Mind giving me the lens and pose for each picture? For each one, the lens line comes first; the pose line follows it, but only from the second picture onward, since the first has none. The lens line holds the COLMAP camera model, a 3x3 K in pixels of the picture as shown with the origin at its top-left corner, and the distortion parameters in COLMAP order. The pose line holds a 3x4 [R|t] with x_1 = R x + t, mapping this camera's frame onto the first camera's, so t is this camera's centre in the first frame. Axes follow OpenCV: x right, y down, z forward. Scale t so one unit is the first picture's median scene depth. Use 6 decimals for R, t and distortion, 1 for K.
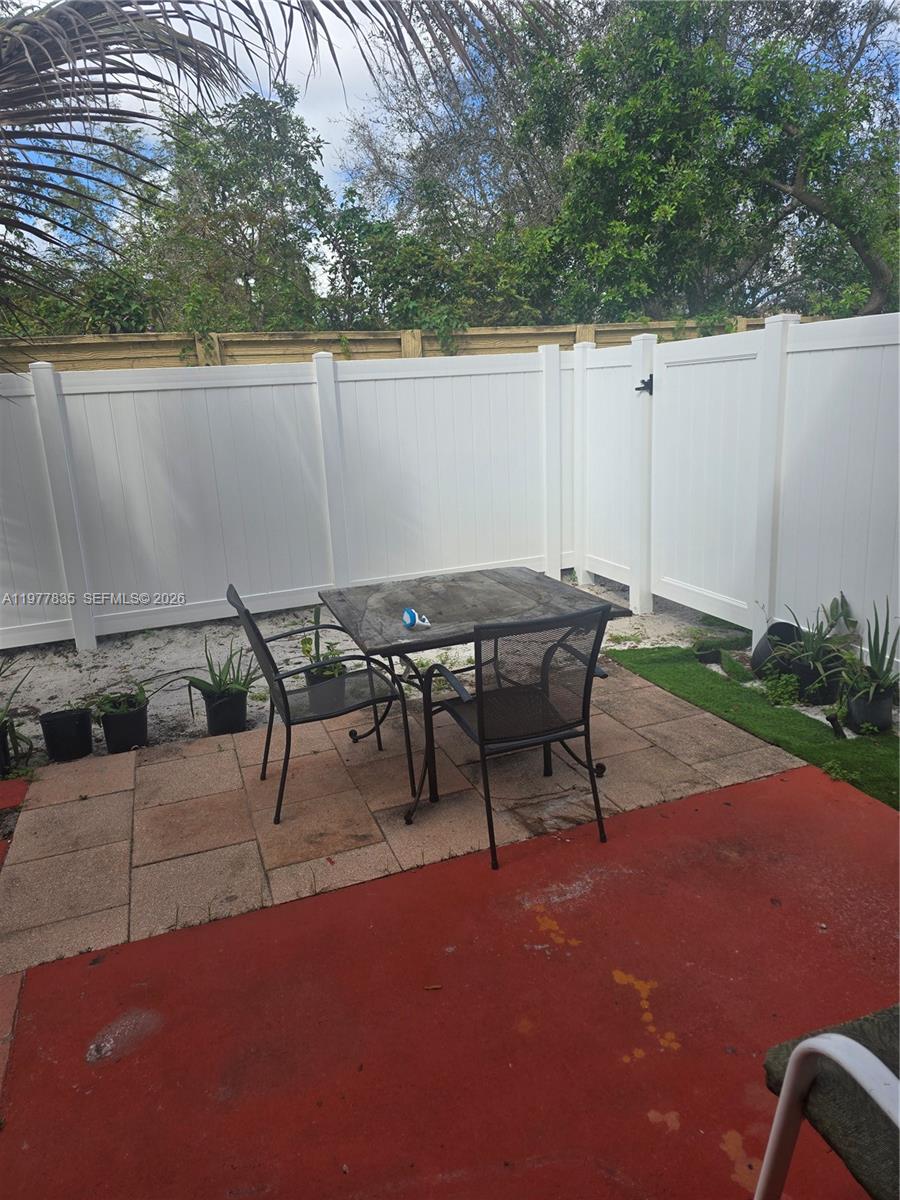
lens RADIAL K [[809.3, 0, 453.0], [0, 809.3, 599.2], [0, 0, 1]] dist [0.026390, -0.014671]
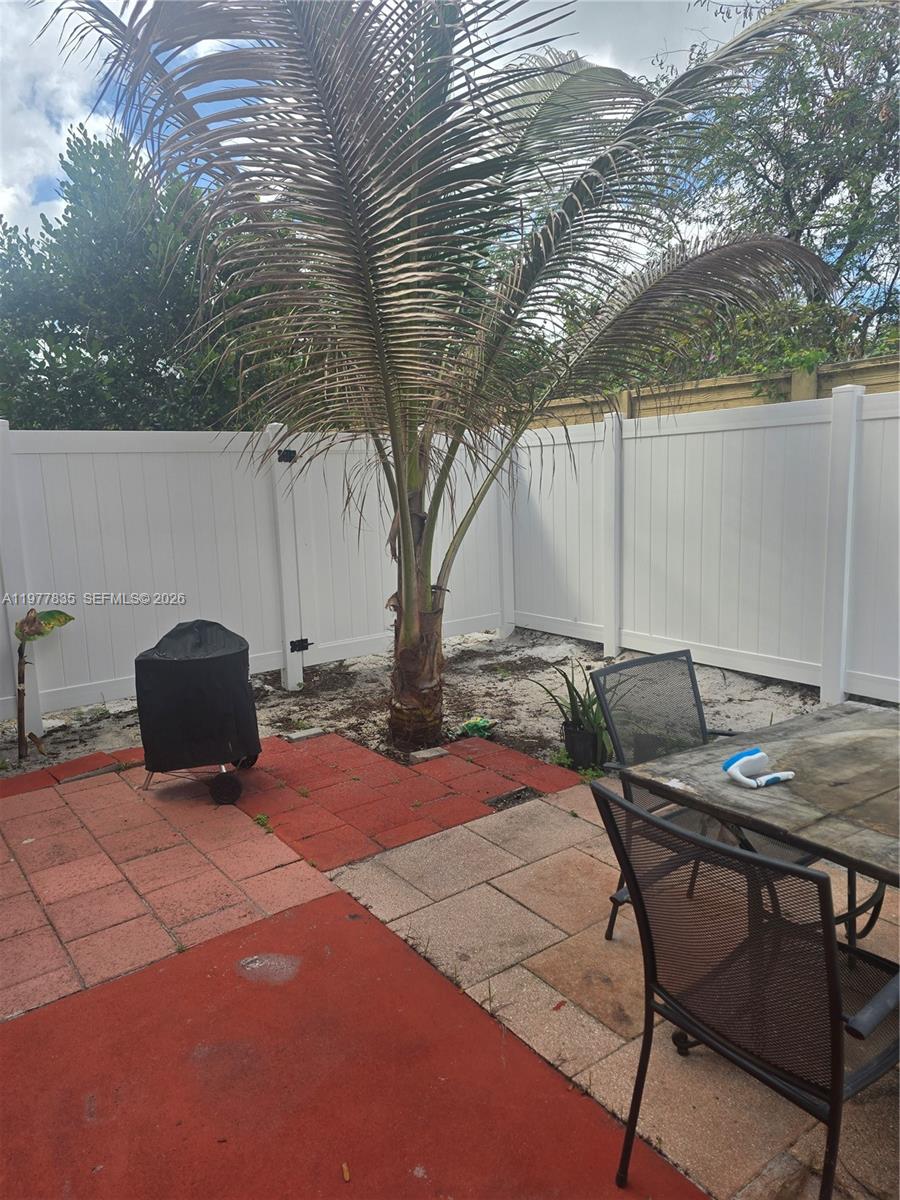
lens RADIAL K [[809.3, 0, 452.2], [0, 809.3, 600.6], [0, 0, 1]] dist [0.026390, -0.014671]
pose [[0.259640, 0.195518, -0.945706, 0.297889], [-0.222226, 0.965106, 0.138517, -0.087639], [0.939789, 0.174196, 0.294029, 0.360317]]
